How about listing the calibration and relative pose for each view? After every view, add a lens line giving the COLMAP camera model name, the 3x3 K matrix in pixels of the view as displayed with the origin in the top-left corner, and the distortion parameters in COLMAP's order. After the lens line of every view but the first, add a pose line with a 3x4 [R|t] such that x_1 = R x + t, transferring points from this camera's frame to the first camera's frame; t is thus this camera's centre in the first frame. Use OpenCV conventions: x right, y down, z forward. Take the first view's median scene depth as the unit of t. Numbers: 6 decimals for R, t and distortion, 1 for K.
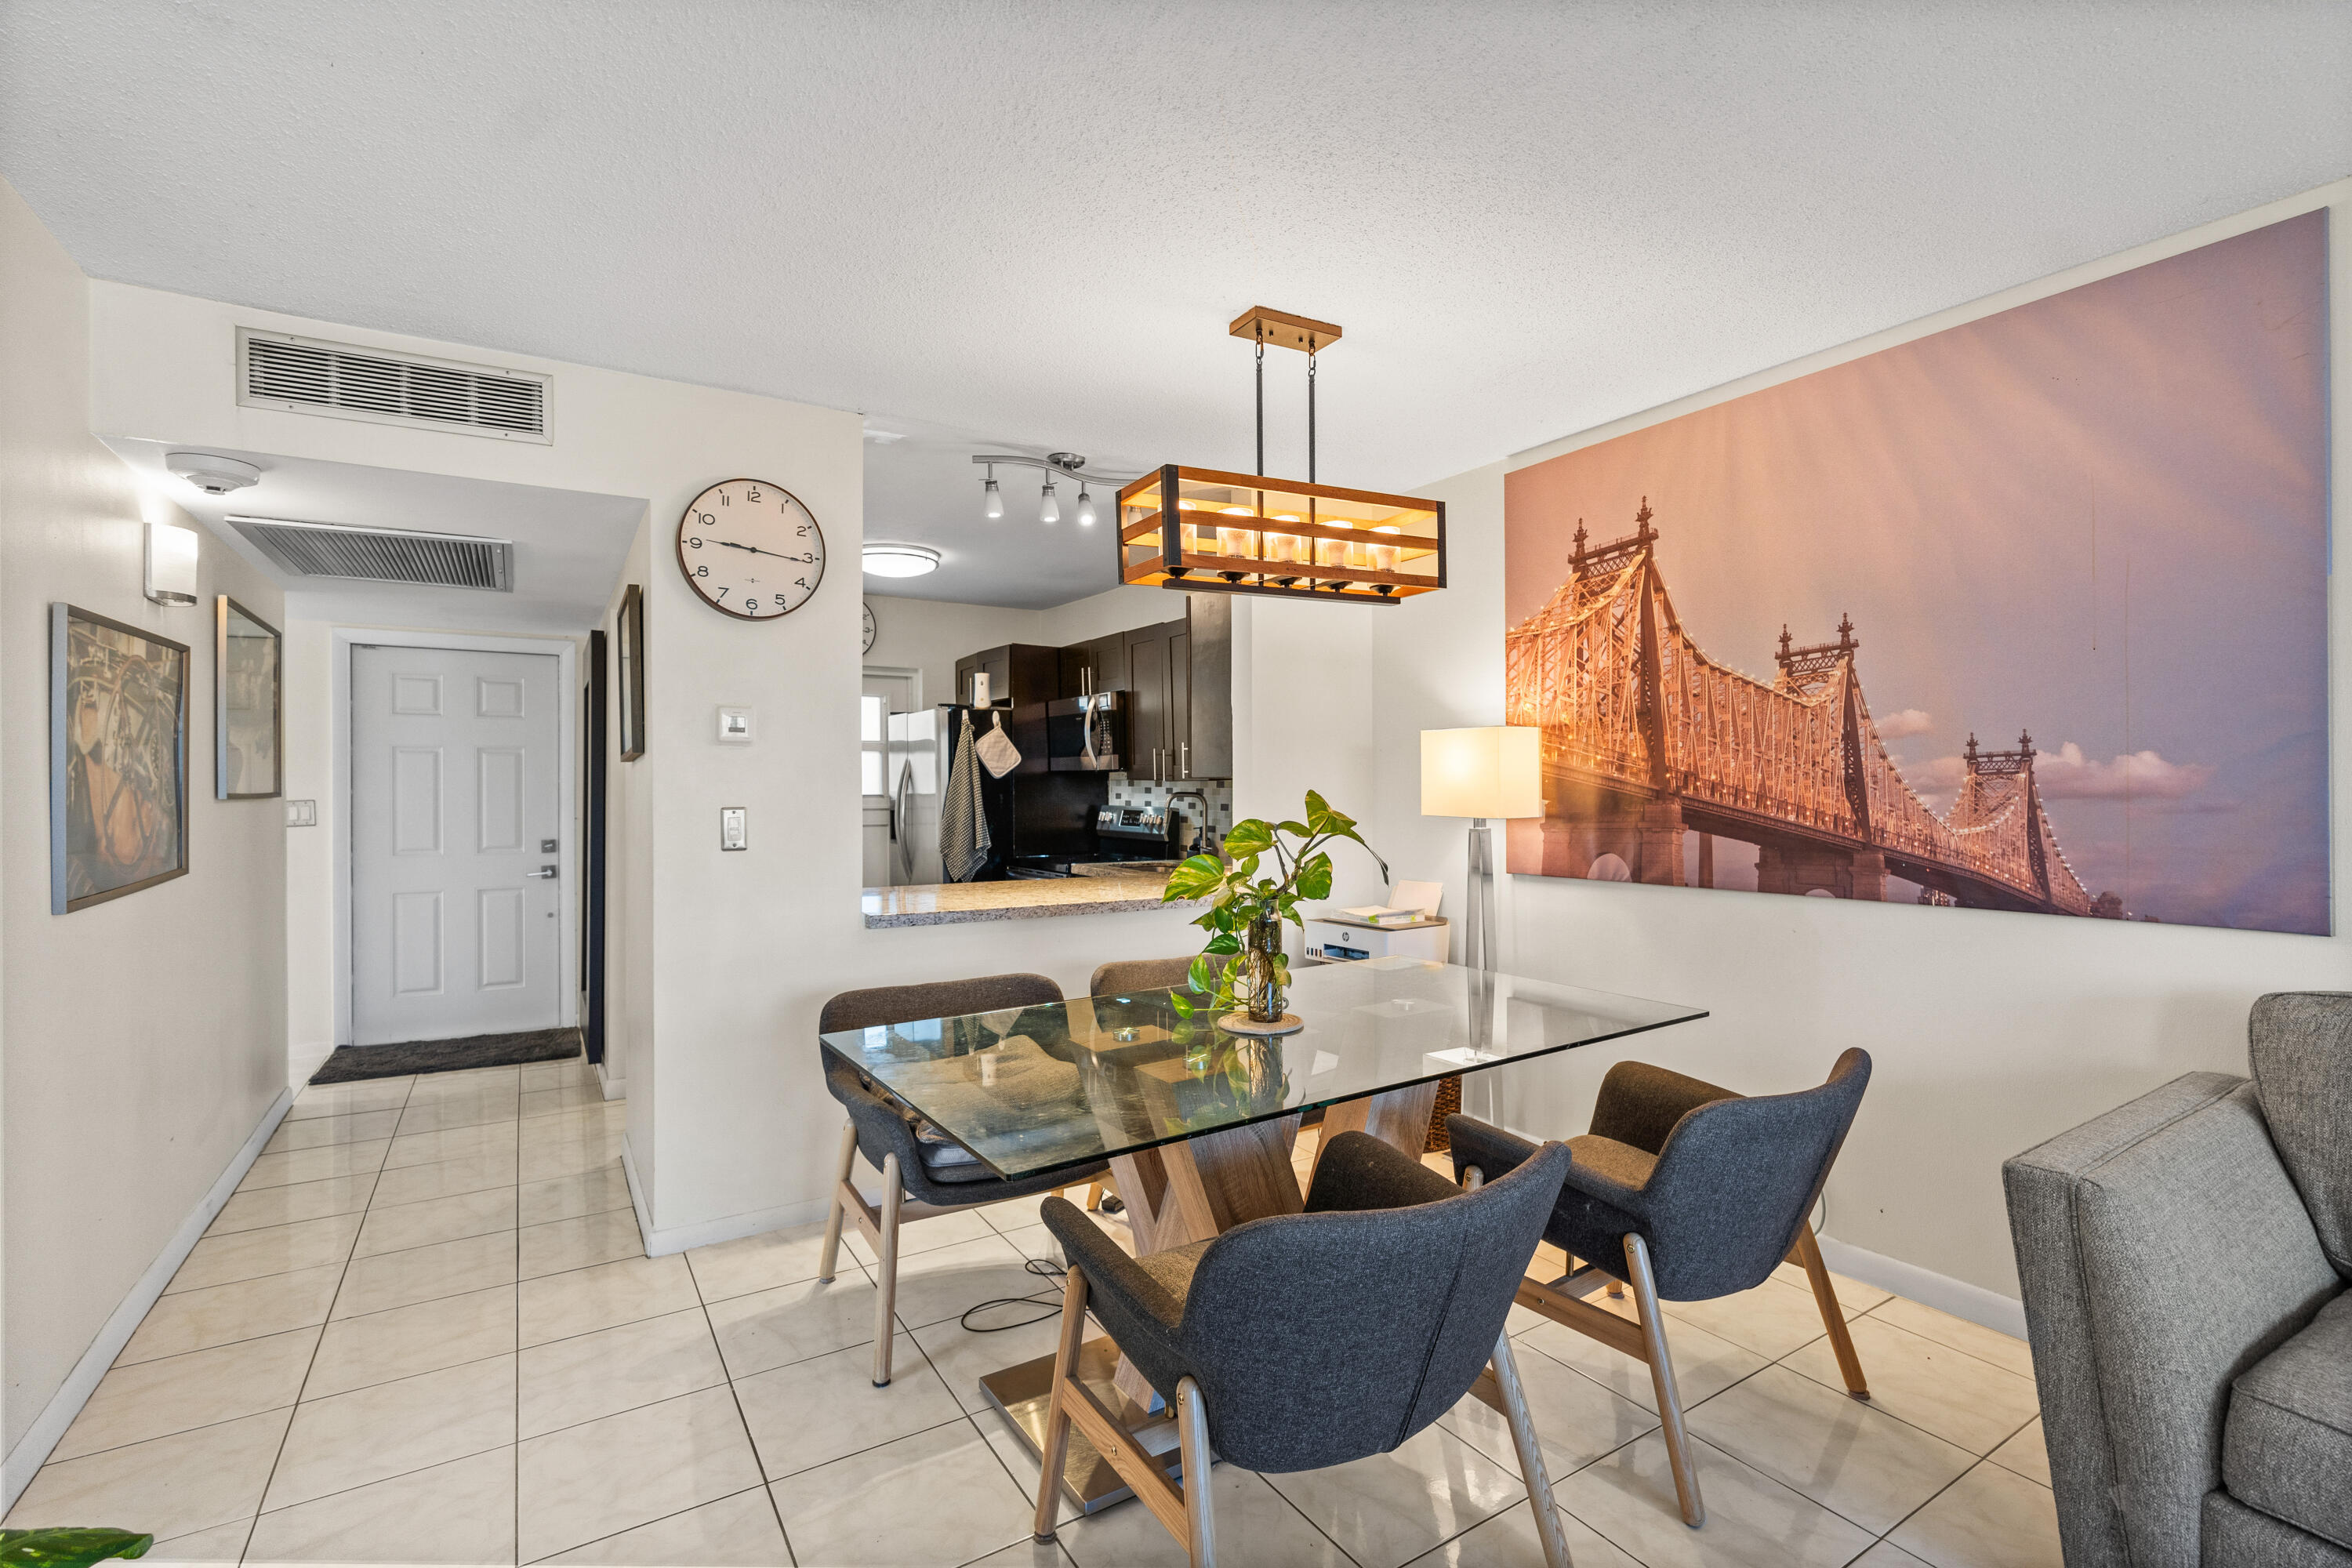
lens RADIAL K [[1062.1, 0, 1183.5], [0, 1062.1, 780.3], [0, 0, 1]] dist [-0.007443, 0.000333]
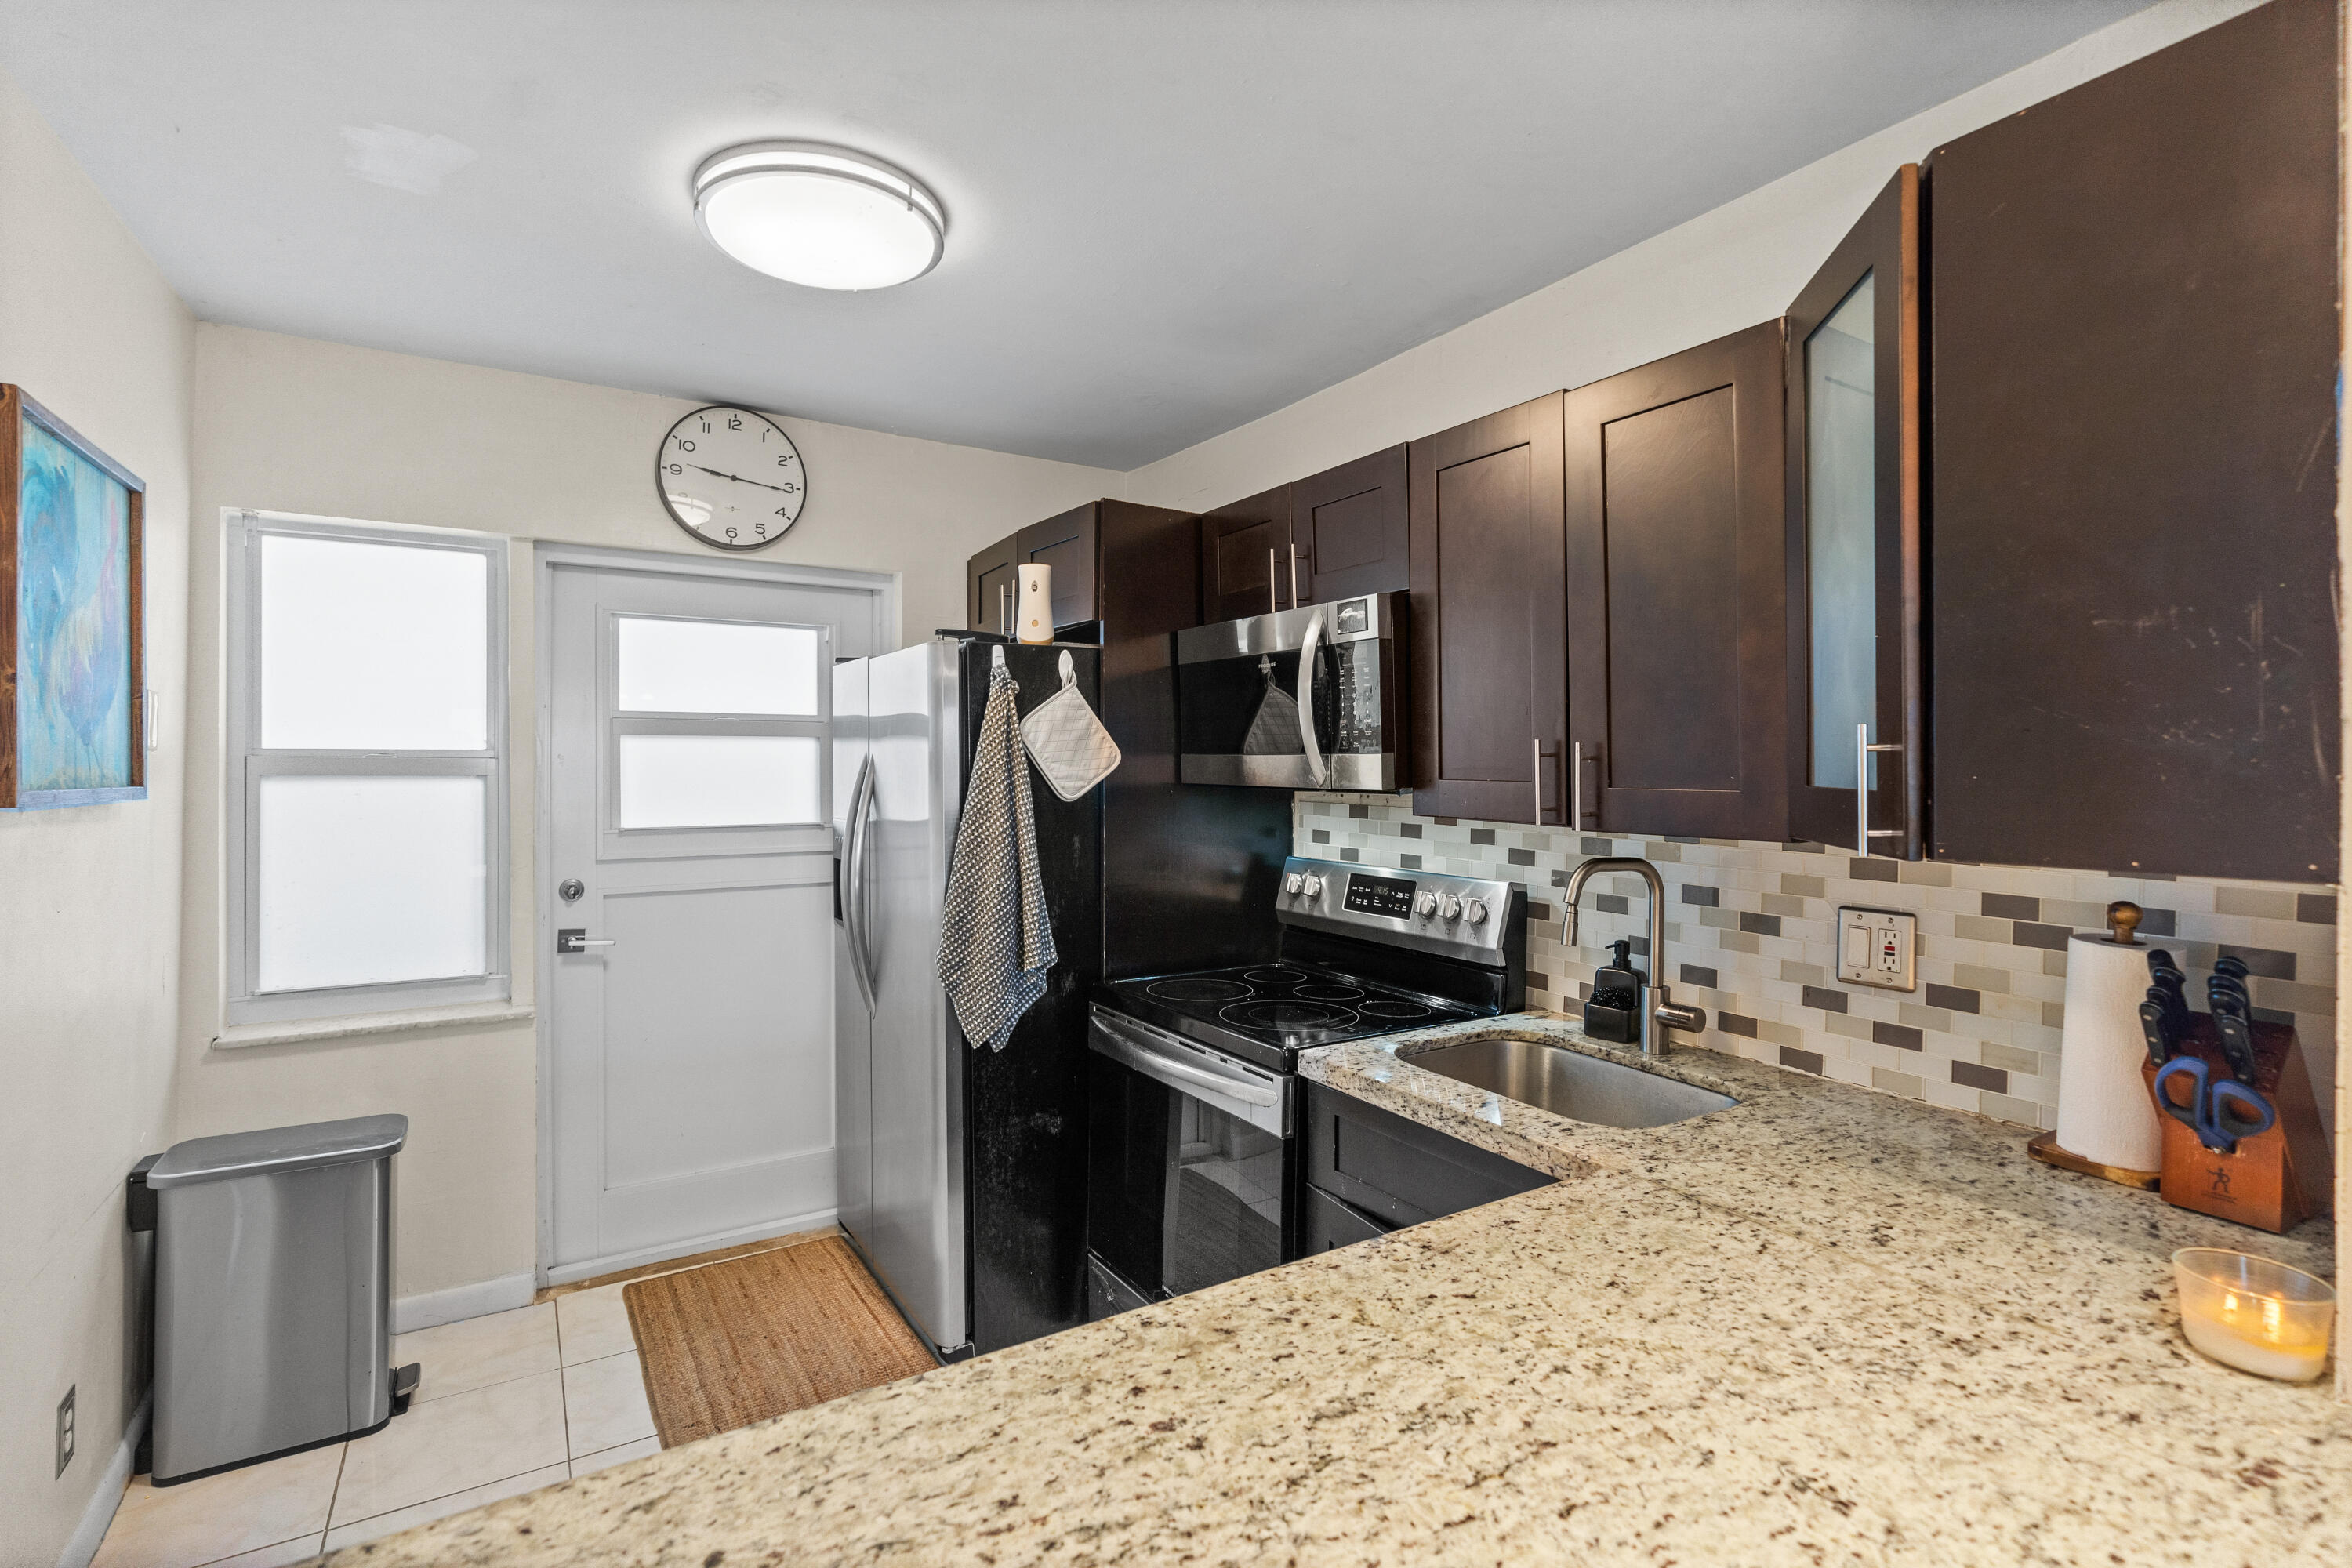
lens RADIAL K [[1083.6, 0, 1172.7], [0, 1083.6, 770.9], [0, 0, 1]] dist [-0.001819, 0.000503]
pose [[0.999965, 0.008351, 0.000858, -0.224769], [-0.008357, 0.999937, 0.007430, -0.030955], [-0.000795, -0.007437, 0.999972, 0.930336]]
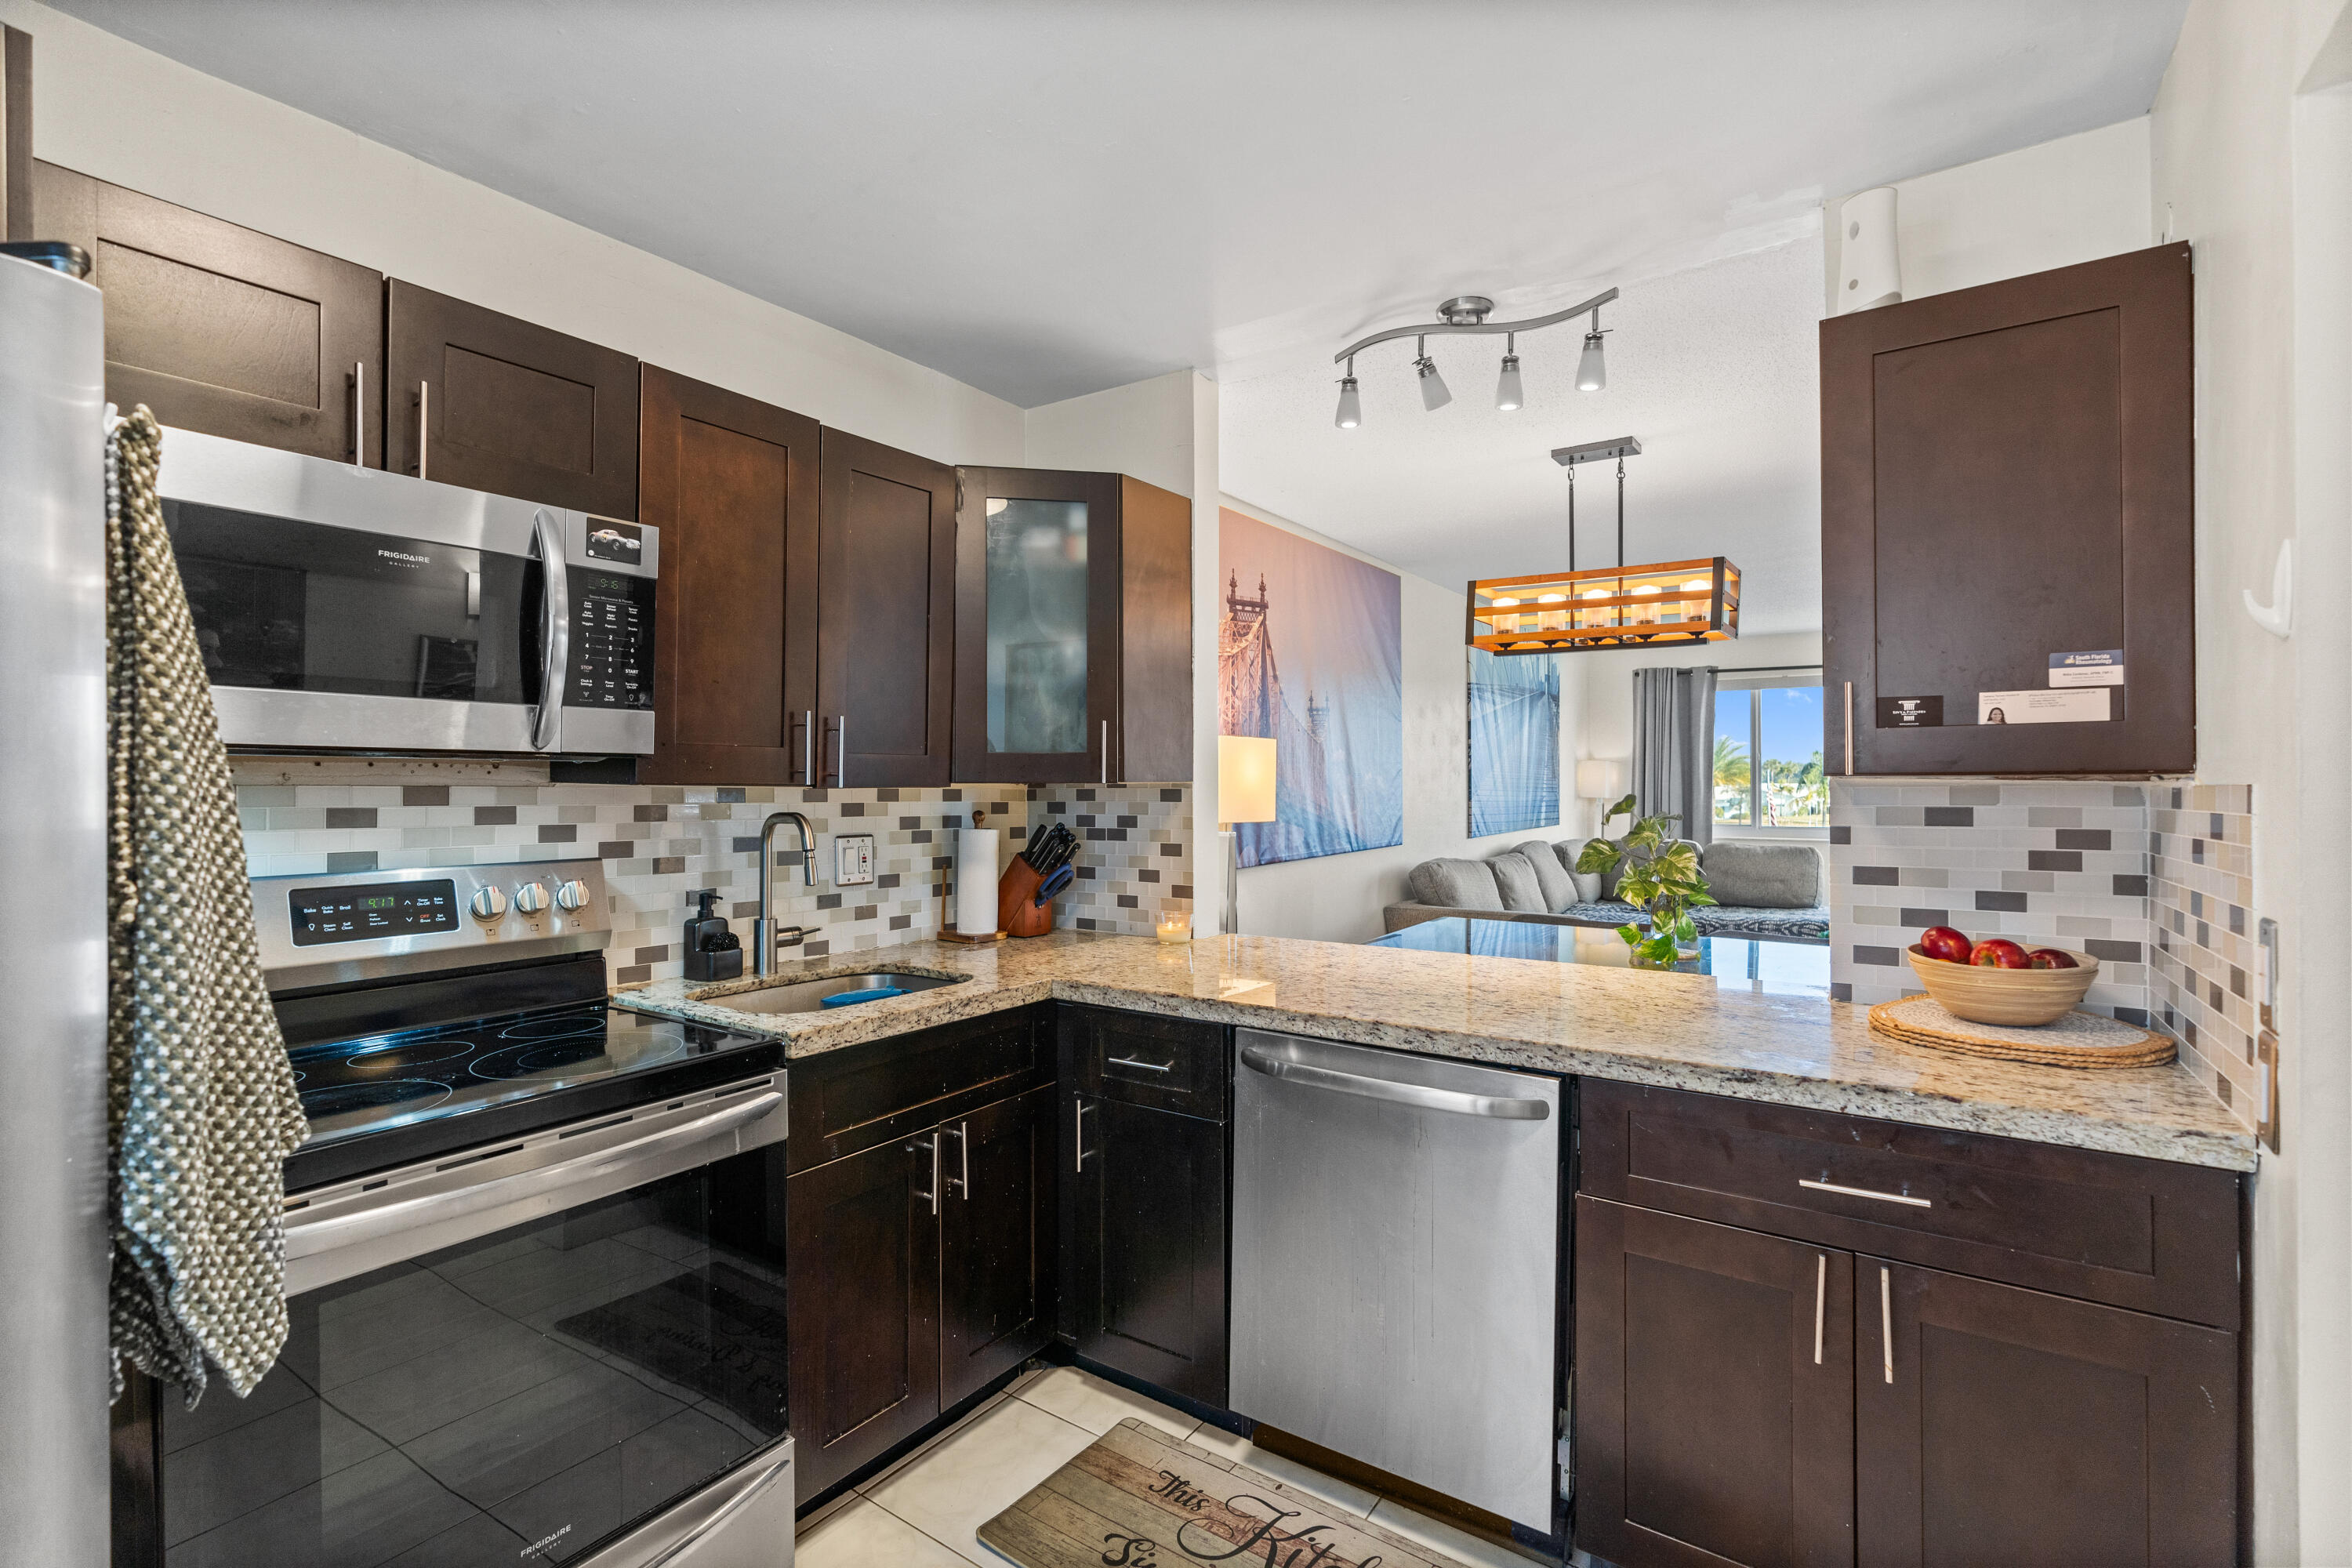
lens RADIAL K [[1062.1, 0, 1183.5], [0, 1062.1, 780.3], [0, 0, 1]] dist [-0.007443, 0.000333]
pose [[-0.399045, 0.009541, 0.916882, -0.700011], [0.002894, 0.999954, -0.009147, 0.003026], [-0.916927, -0.000997, -0.399054, 1.528009]]
